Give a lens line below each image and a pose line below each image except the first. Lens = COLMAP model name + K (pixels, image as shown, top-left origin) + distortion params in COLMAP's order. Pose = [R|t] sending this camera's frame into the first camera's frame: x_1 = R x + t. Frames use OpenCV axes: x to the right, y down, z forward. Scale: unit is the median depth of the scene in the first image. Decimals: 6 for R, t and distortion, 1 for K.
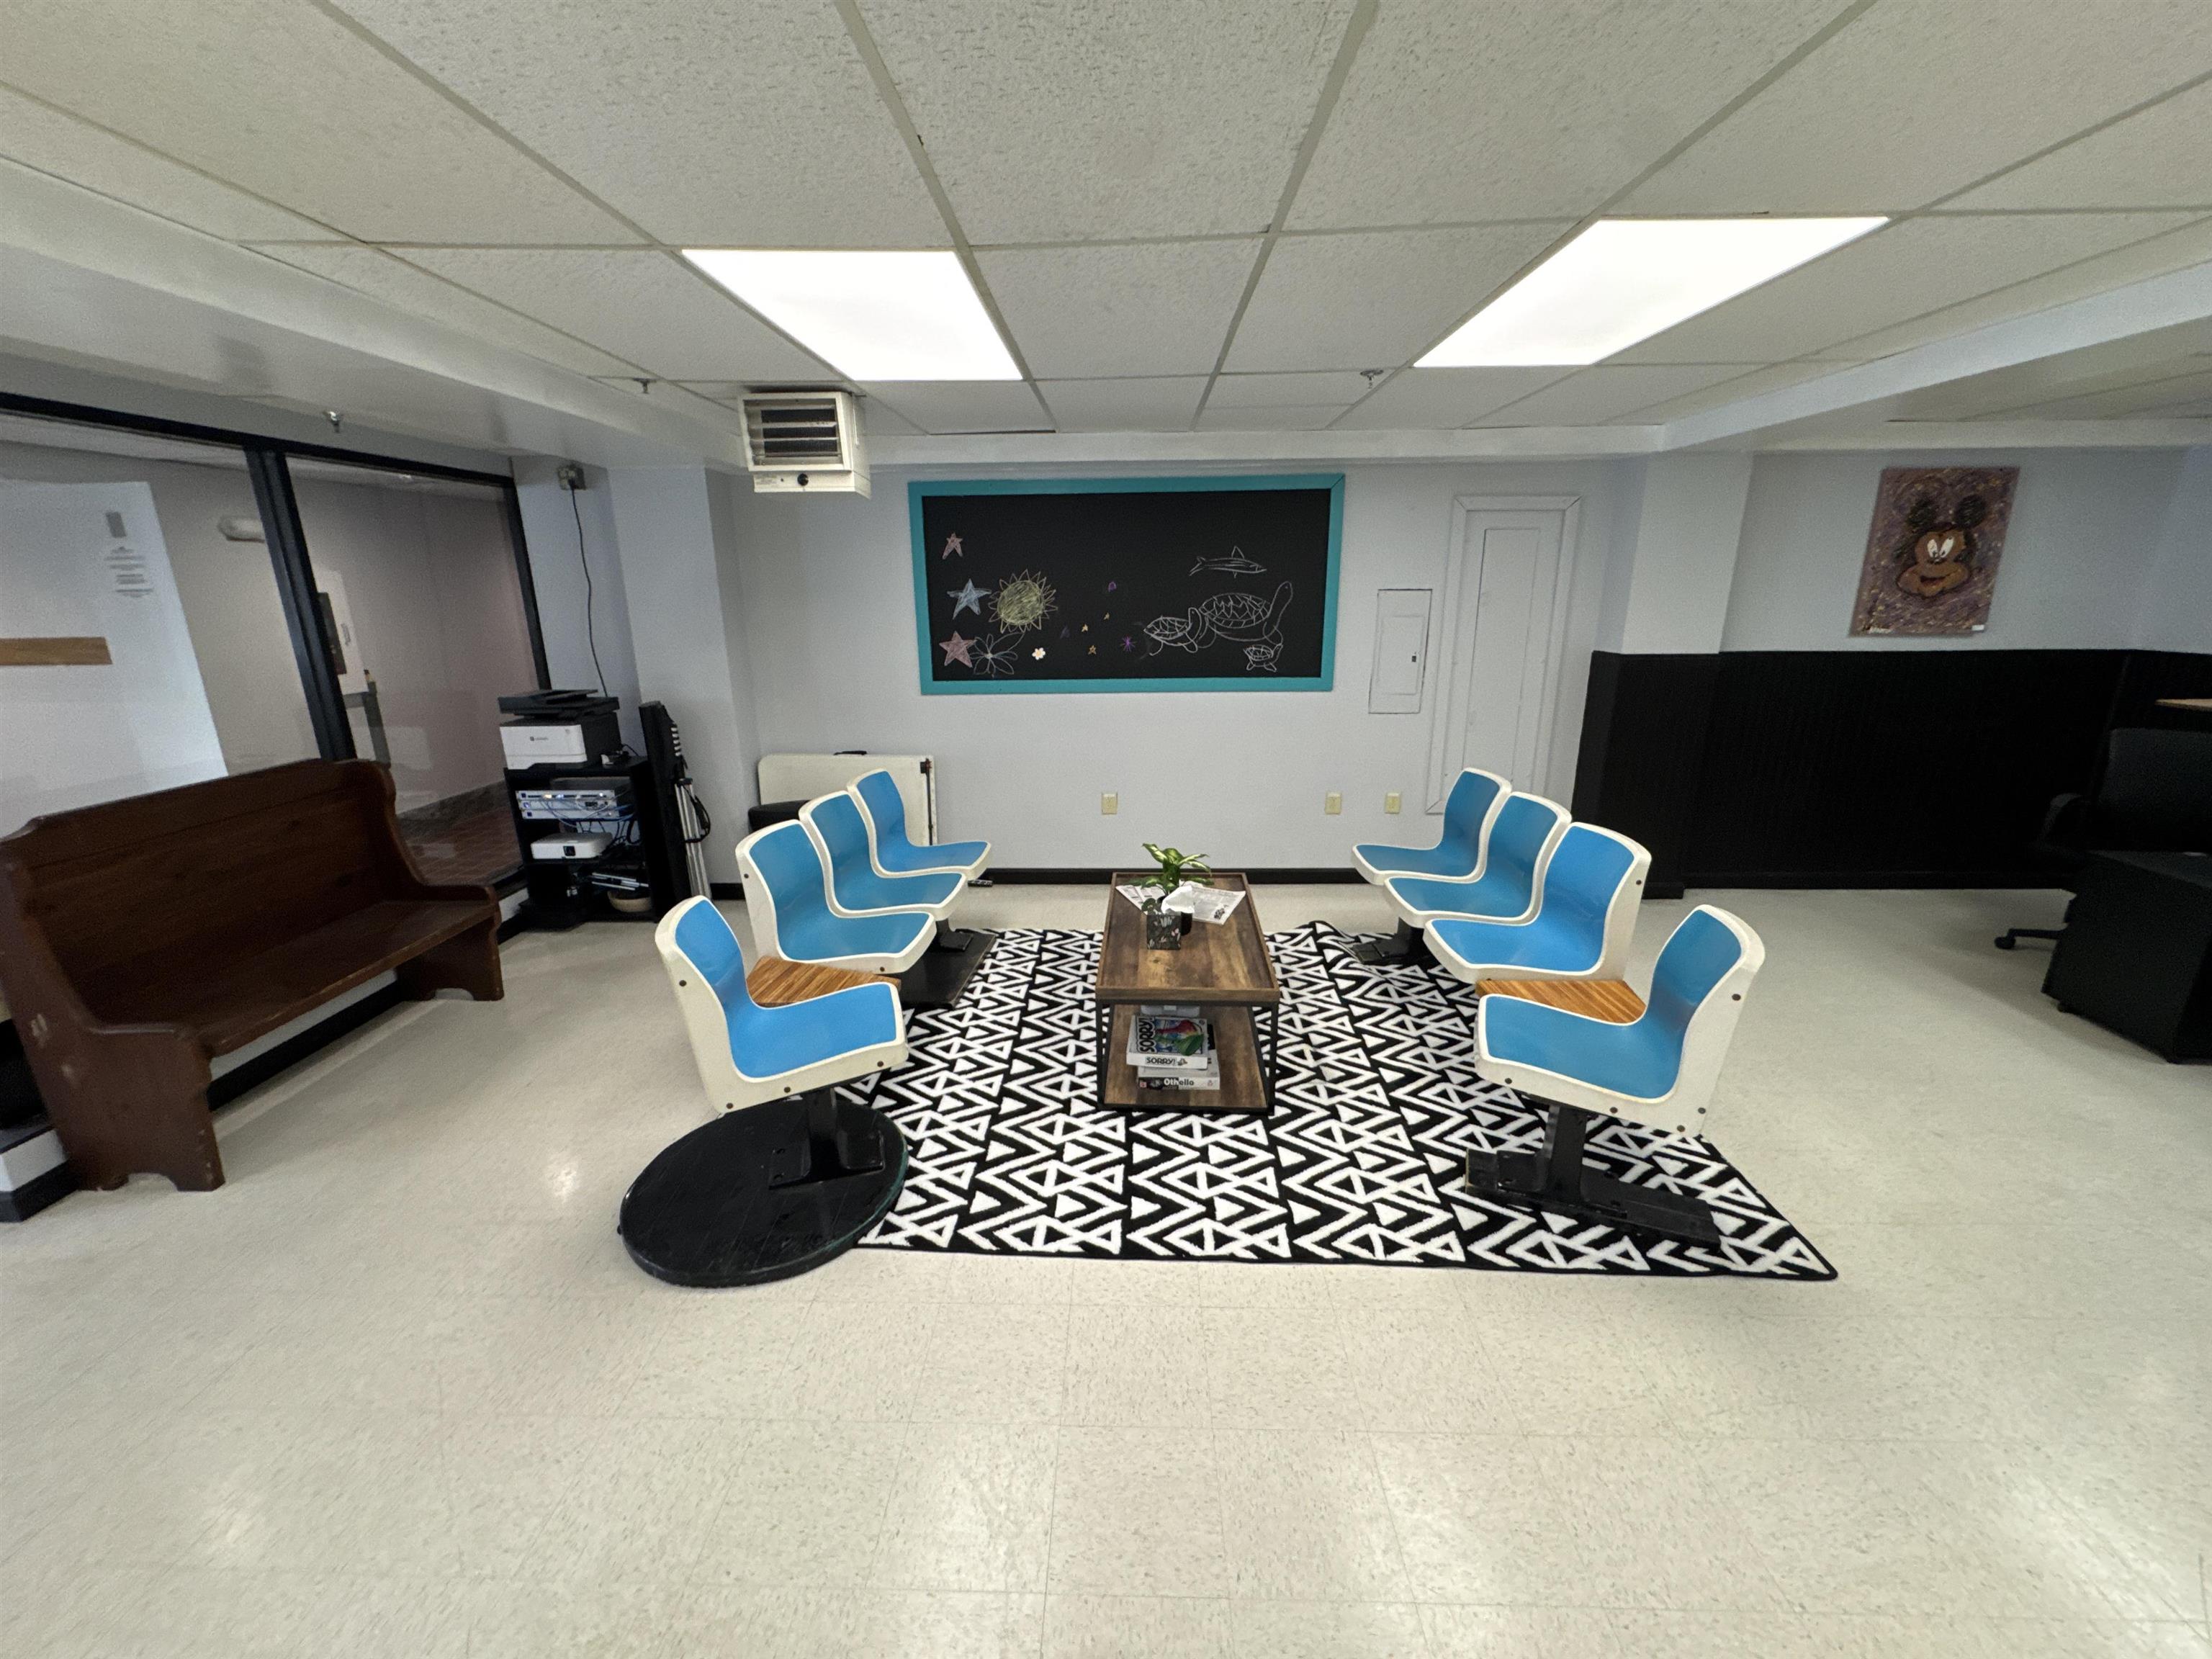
lens RADIAL K [[879.4, 0, 1112.8], [0, 879.4, 820.7], [0, 0, 1]] dist [-0.002703, 0.000647]
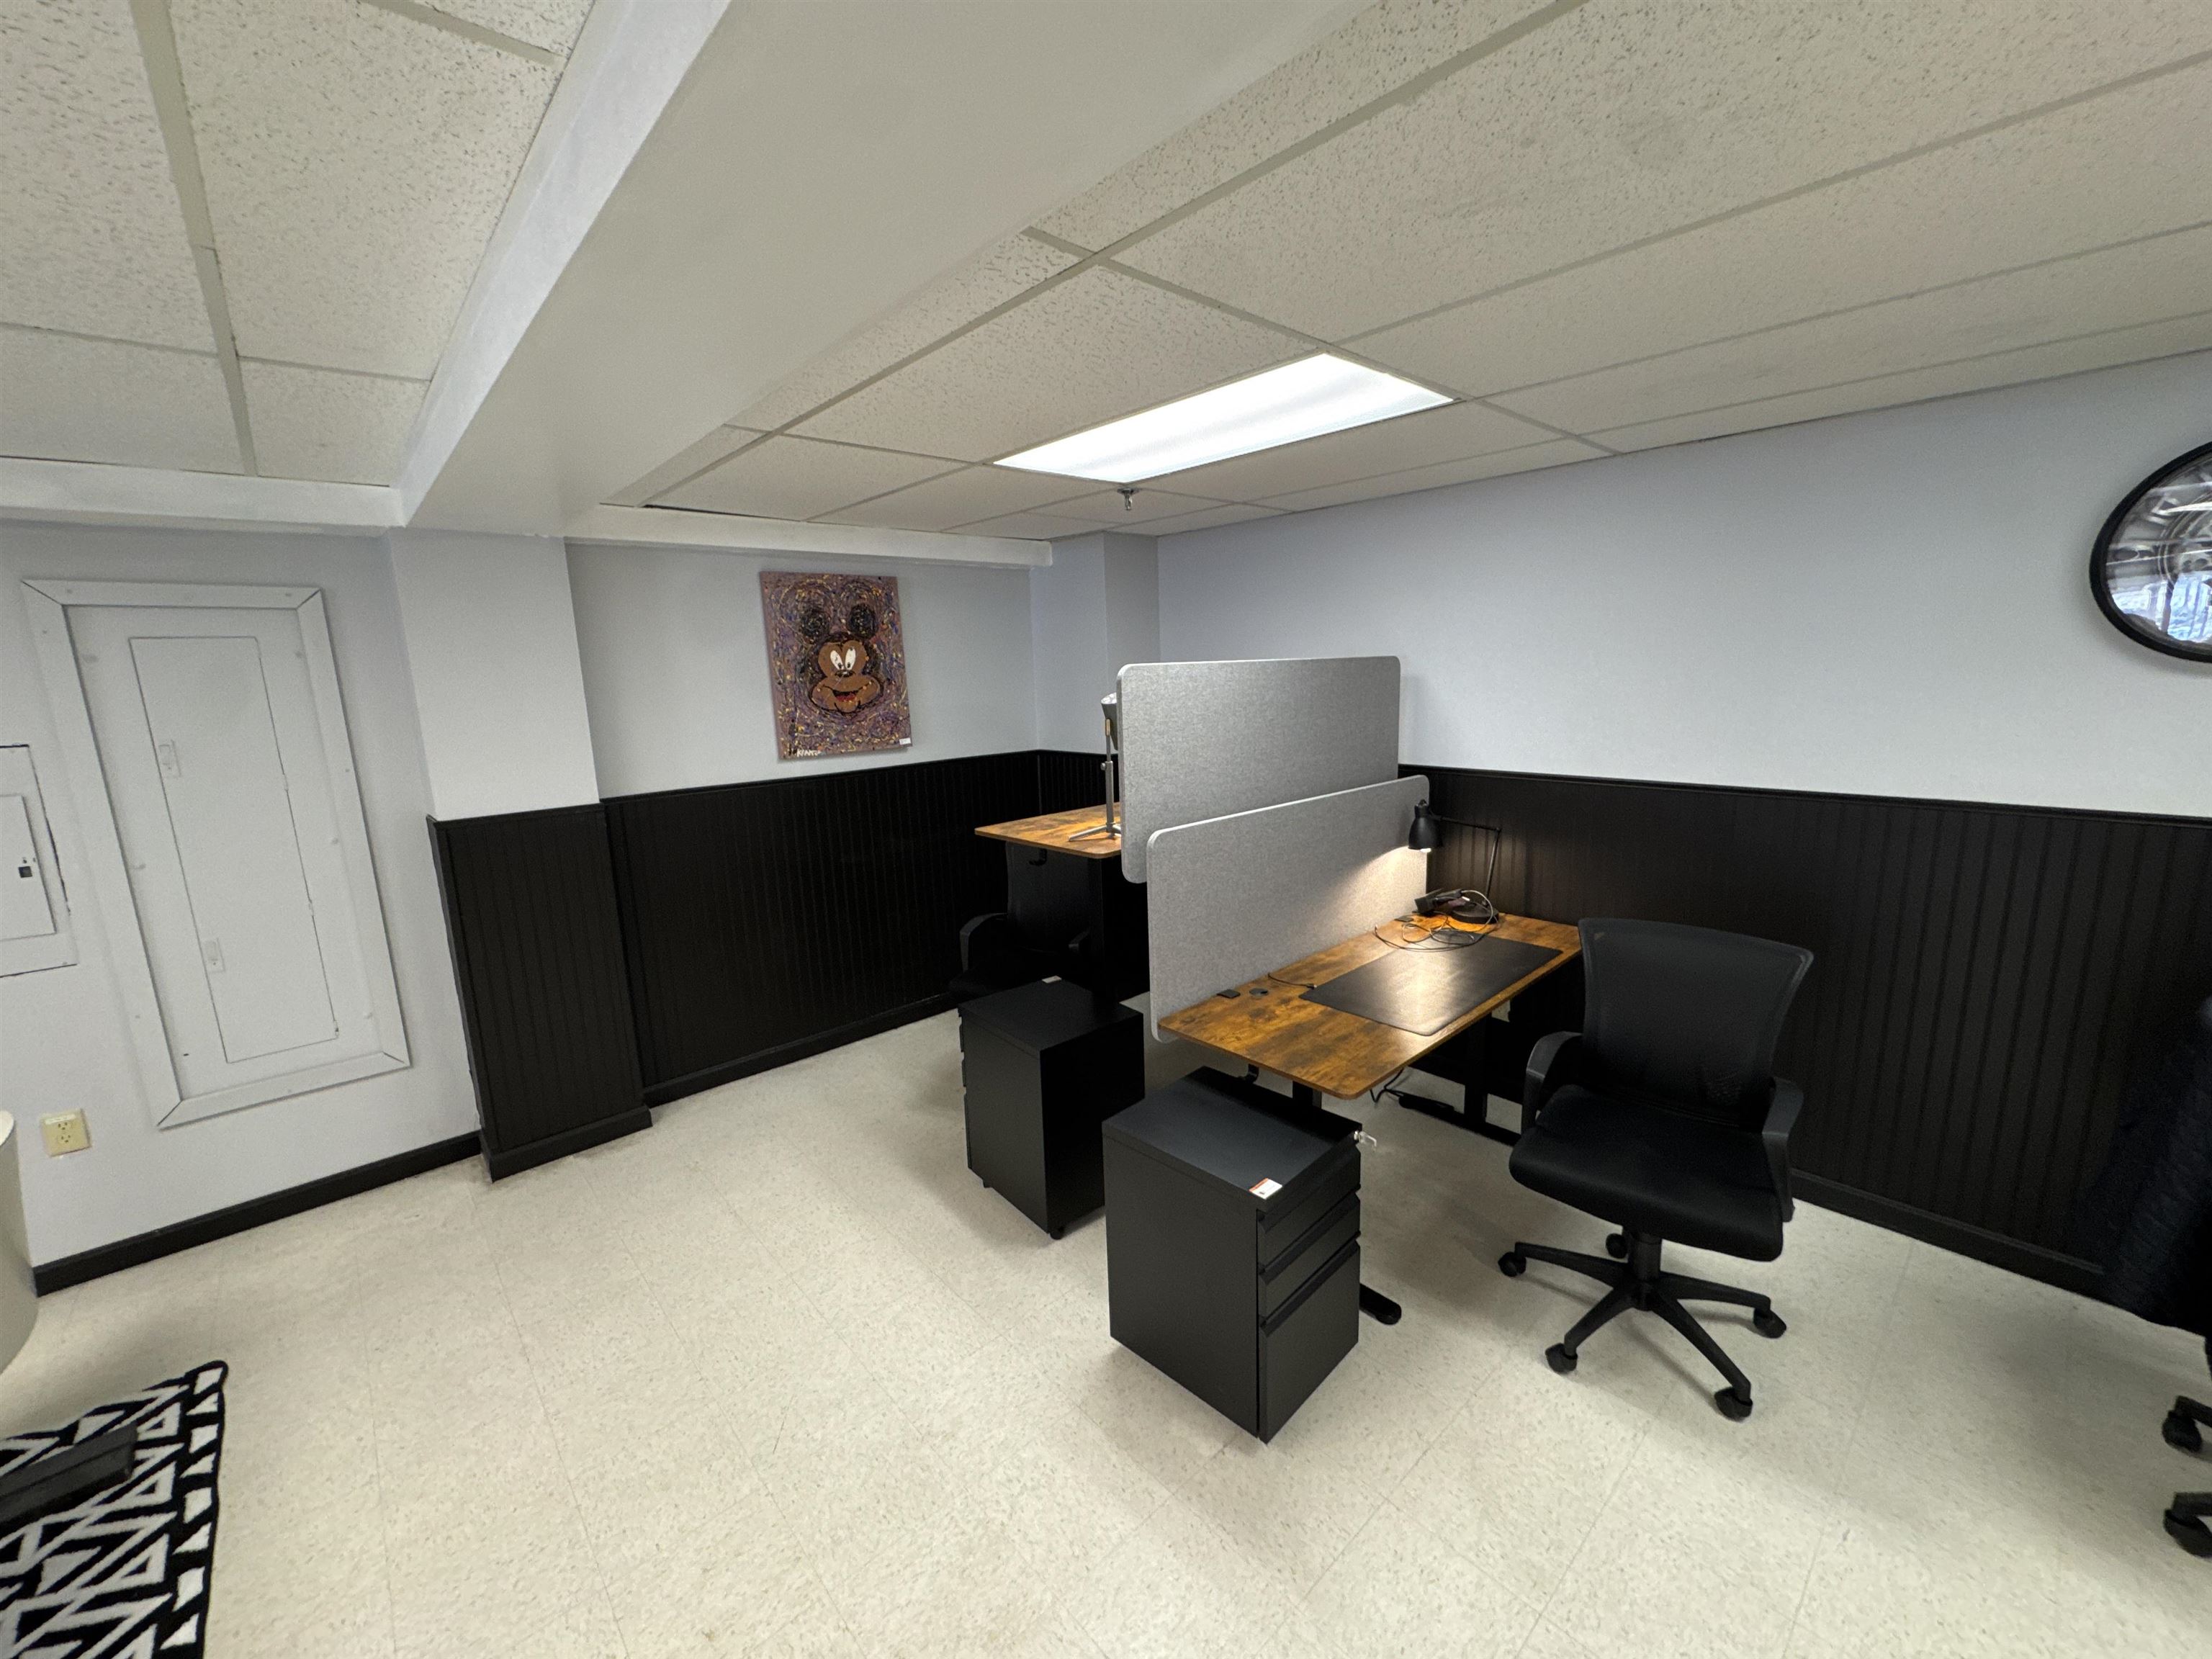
lens RADIAL K [[879.4, 0, 1093.3], [0, 879.4, 830.2], [0, 0, 1]] dist [-0.002703, 0.000647]
pose [[0.726894, -0.142104, 0.671887, 0.493913], [0.206297, 0.978354, -0.016264, -0.070669], [-0.655032, 0.150430, 0.740475, 0.185213]]
